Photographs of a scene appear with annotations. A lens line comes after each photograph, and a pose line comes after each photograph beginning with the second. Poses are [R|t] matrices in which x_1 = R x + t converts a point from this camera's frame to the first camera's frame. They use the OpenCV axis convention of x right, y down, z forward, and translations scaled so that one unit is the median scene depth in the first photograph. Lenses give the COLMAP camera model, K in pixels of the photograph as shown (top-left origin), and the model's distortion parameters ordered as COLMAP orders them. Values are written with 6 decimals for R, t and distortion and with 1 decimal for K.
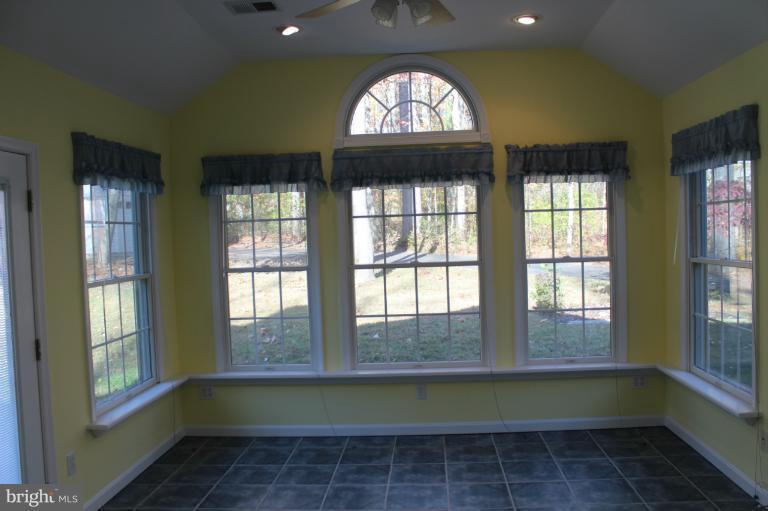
lens RADIAL K [[659.4, 0, 386.7], [0, 659.4, 256.9], [0, 0, 1]] dist [-0.108748, 0.058574]
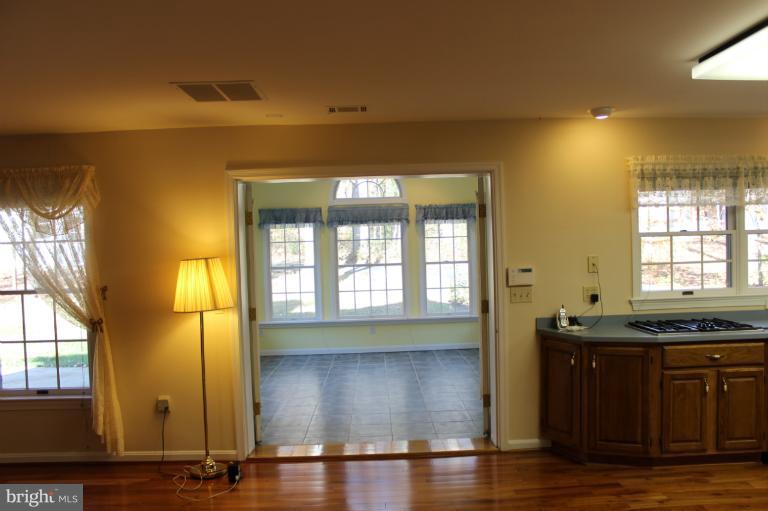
lens RADIAL K [[659.4, 0, 382.9], [0, 659.4, 258.3], [0, 0, 1]] dist [-0.108748, 0.058574]
pose [[0.997000, 0.001846, 0.077383, -0.069924], [-0.000093, 0.999743, -0.022654, 0.036982], [-0.077405, 0.022579, 0.996744, -0.972481]]
